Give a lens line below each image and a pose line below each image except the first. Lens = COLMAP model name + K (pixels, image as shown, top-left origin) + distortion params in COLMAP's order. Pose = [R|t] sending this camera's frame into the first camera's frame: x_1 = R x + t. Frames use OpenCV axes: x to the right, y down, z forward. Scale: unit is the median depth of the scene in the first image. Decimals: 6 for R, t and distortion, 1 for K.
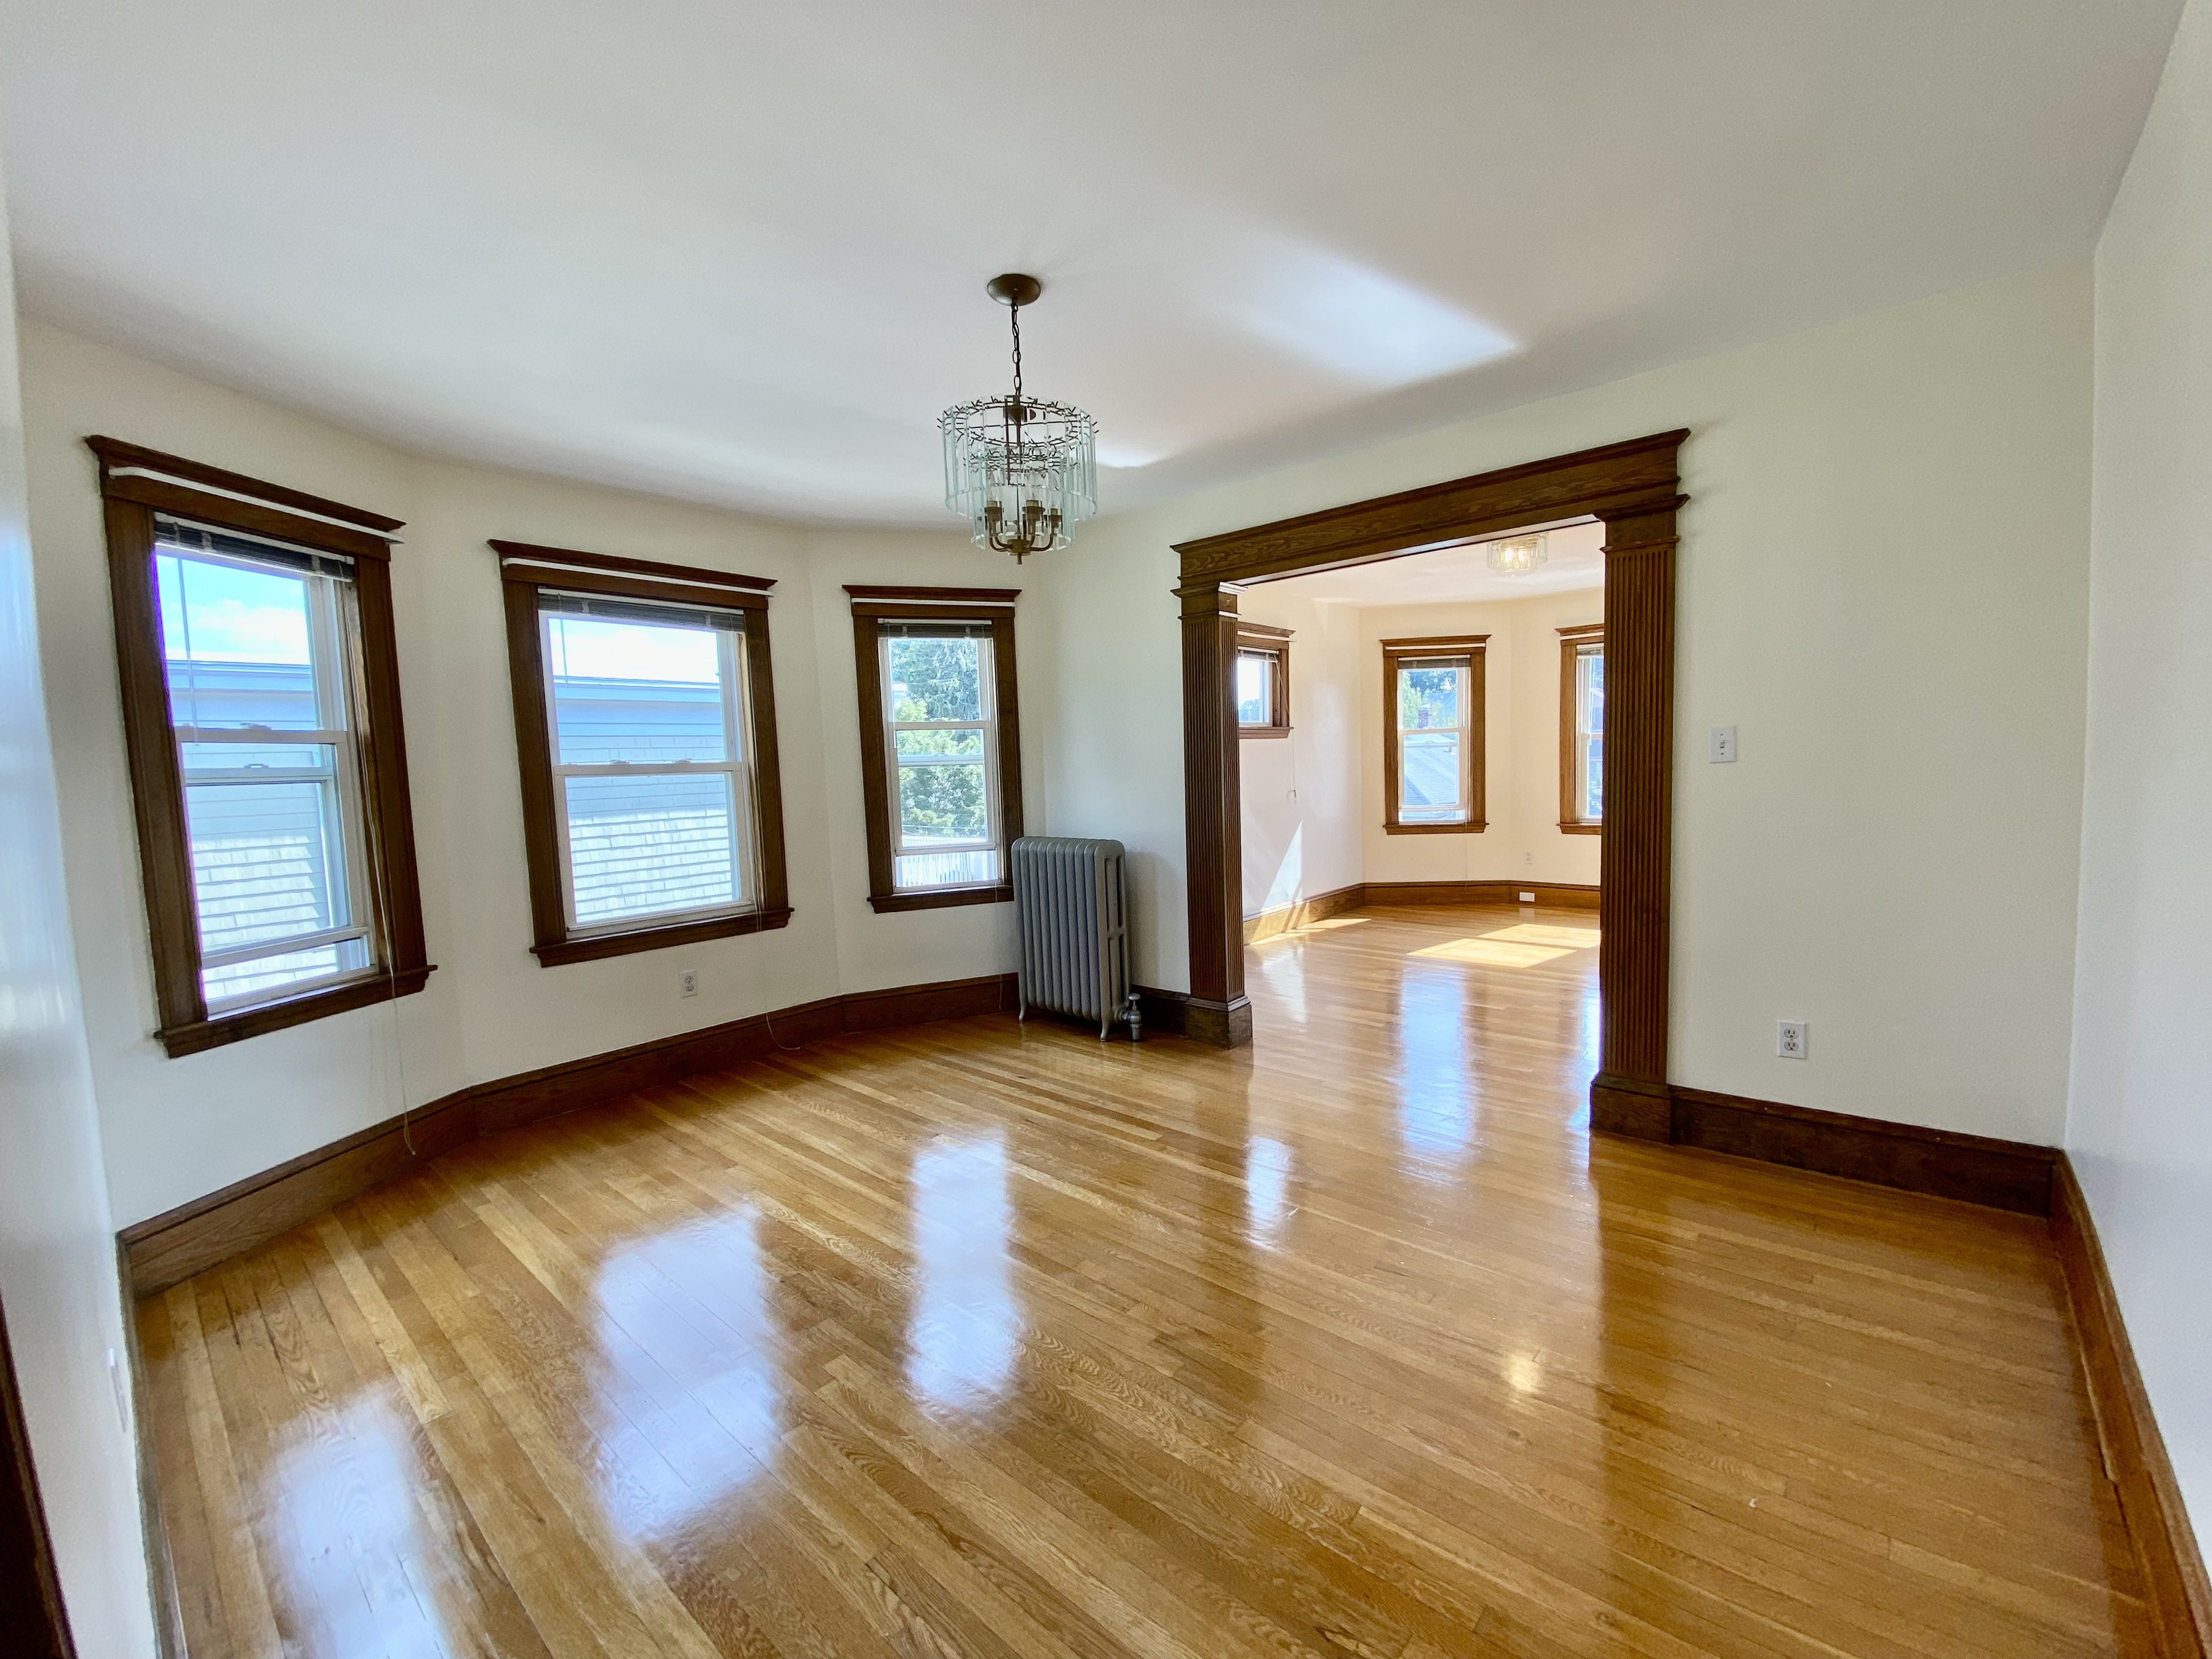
lens RADIAL K [[873.9, 0, 1106.0], [0, 873.9, 829.5], [0, 0, 1]] dist [-0.002994, -0.014504]
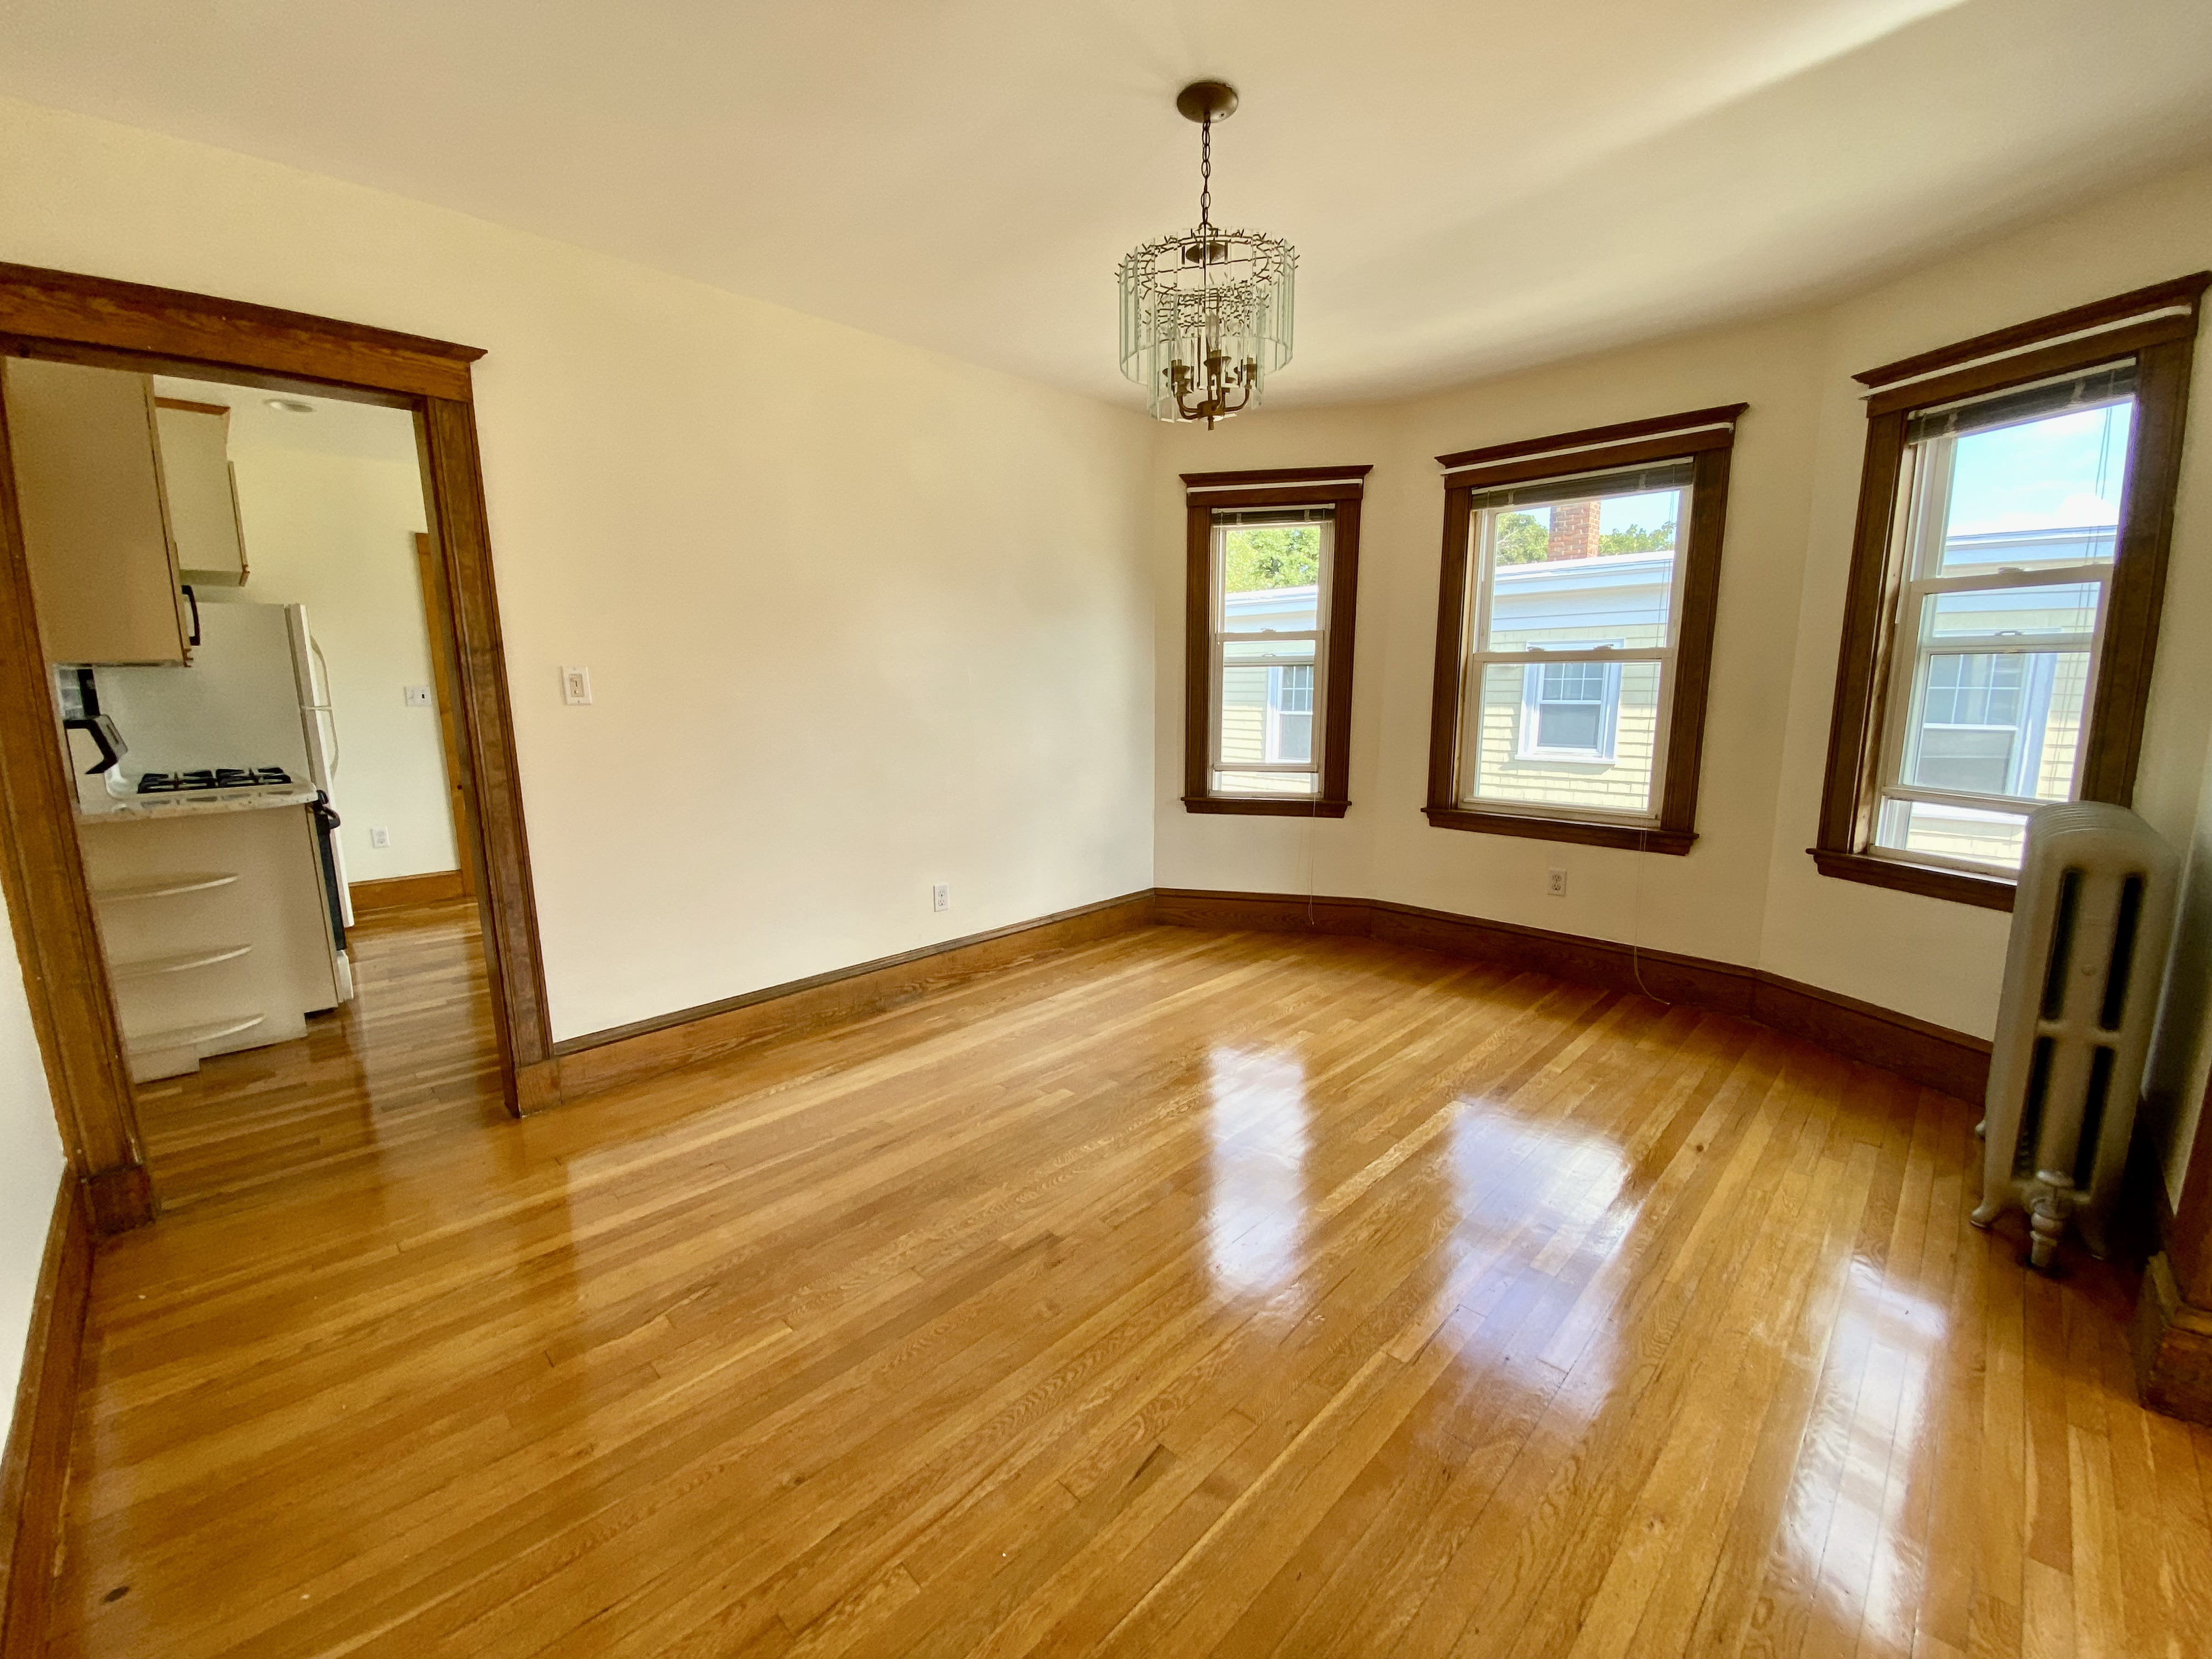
lens RADIAL K [[873.9, 0, 1106.0], [0, 873.9, 829.5], [0, 0, 1]] dist [-0.002994, -0.014504]
pose [[-0.064474, 0.200066, -0.977659, 0.575909], [-0.063849, 0.976863, 0.204114, -0.054219], [0.995875, 0.075583, -0.050208, 0.650548]]
